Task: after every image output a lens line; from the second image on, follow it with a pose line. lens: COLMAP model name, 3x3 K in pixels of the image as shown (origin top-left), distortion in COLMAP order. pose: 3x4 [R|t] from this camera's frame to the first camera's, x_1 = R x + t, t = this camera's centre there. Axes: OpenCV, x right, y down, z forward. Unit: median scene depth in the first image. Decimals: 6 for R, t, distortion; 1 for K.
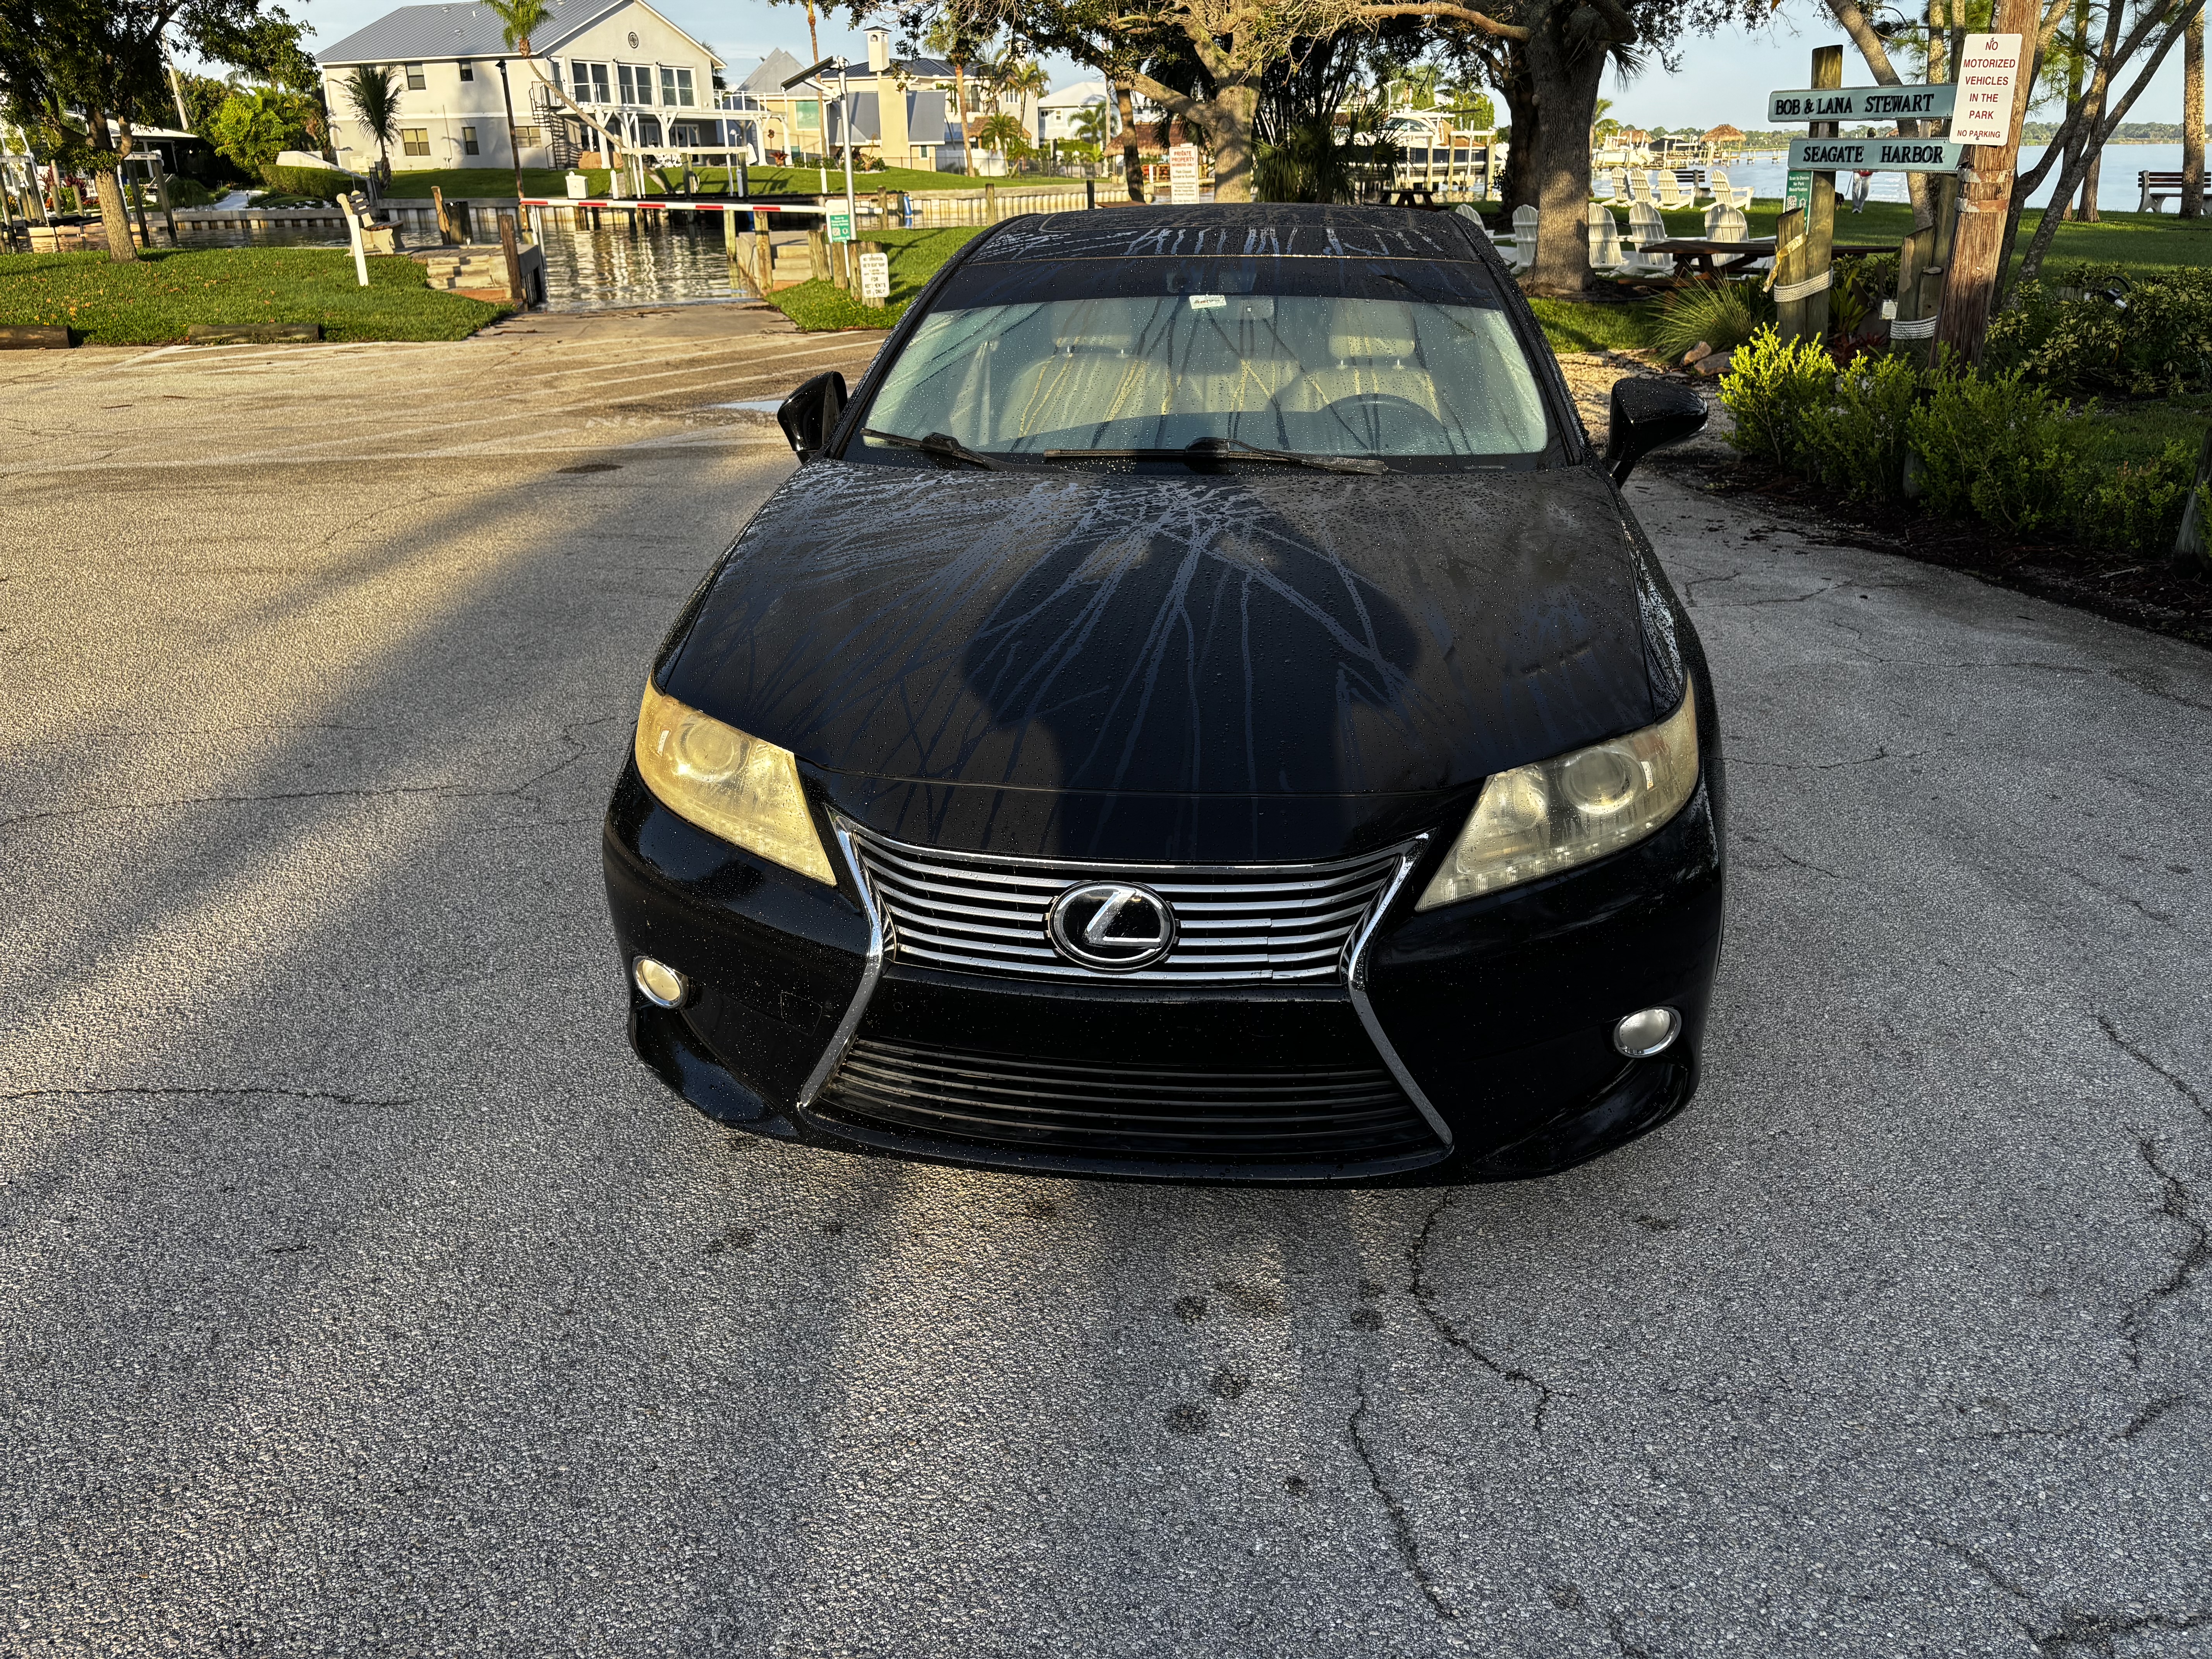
lens RADIAL K [[1658.1, 0, 1079.5], [0, 1658.1, 832.9], [0, 0, 1]] dist [0.061235, -0.064812]
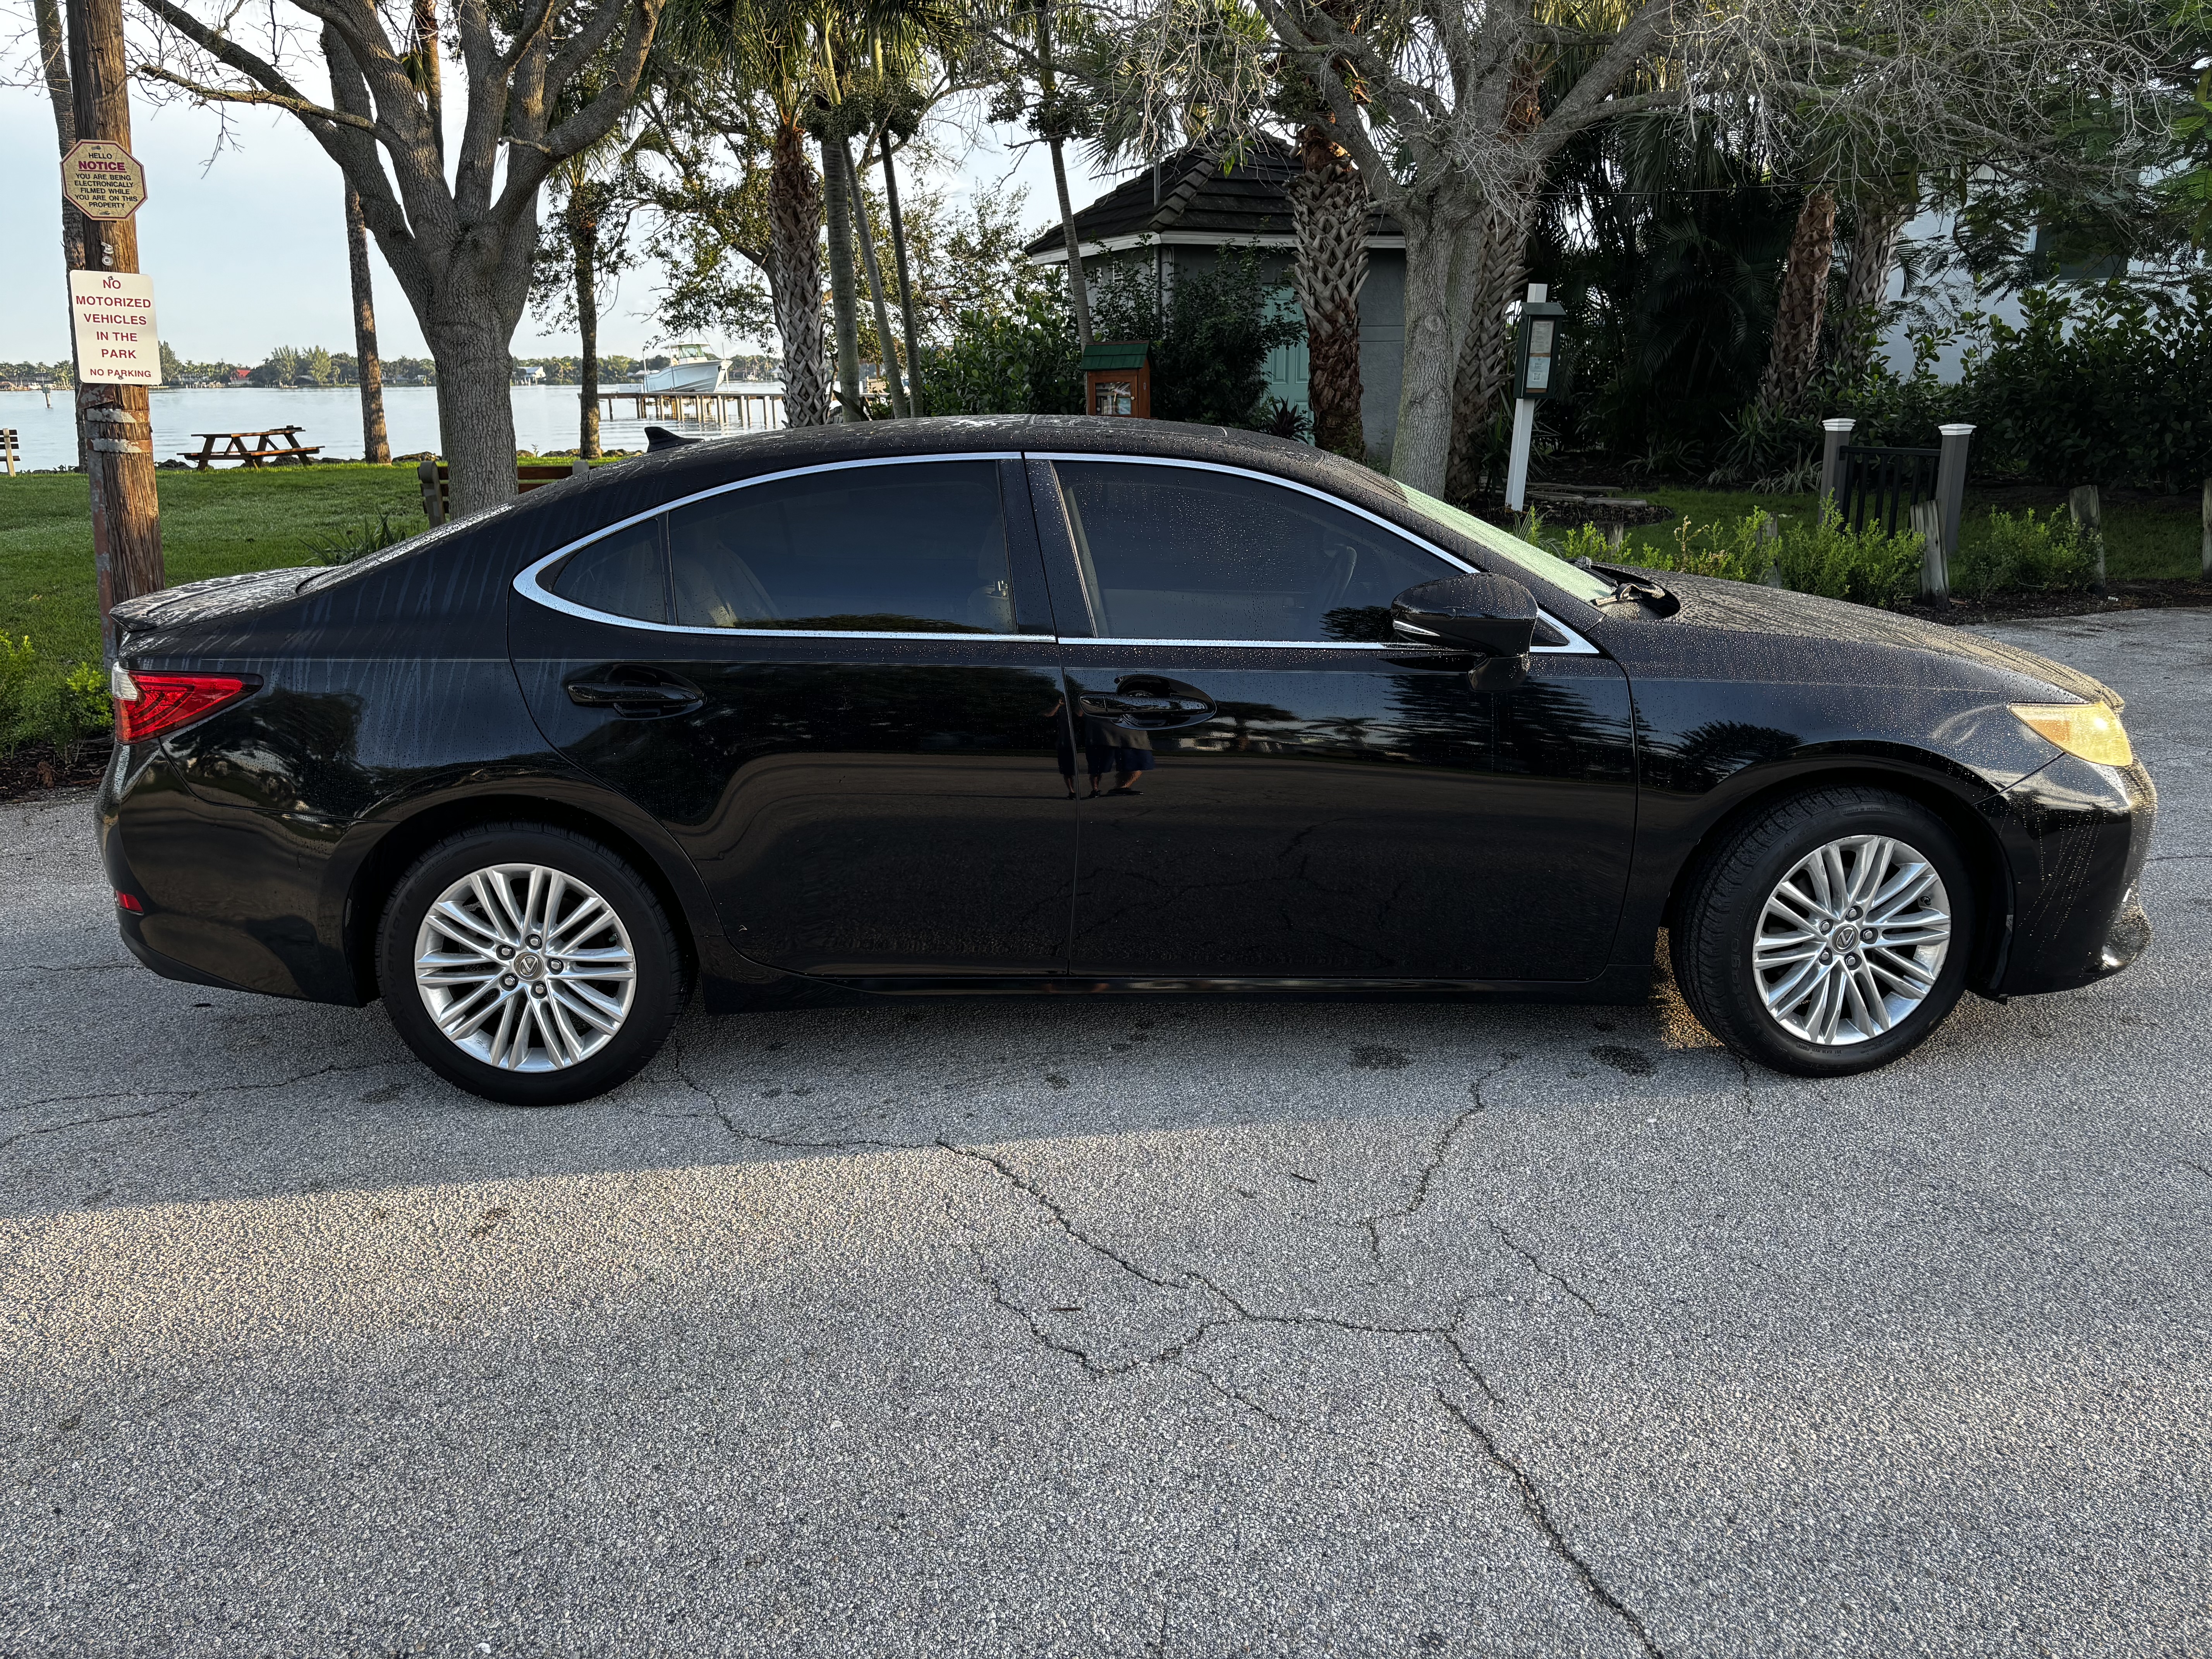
lens RADIAL K [[1672.0, 0, 1106.0], [0, 1672.0, 829.5], [0, 0, 1]] dist [0.004645, 0.007041]
pose [[-0.143823, -0.243111, 0.959277, -0.142663], [0.381998, 0.880585, 0.280441, -0.066721], [-0.912903, 0.406776, -0.033781, 0.173681]]
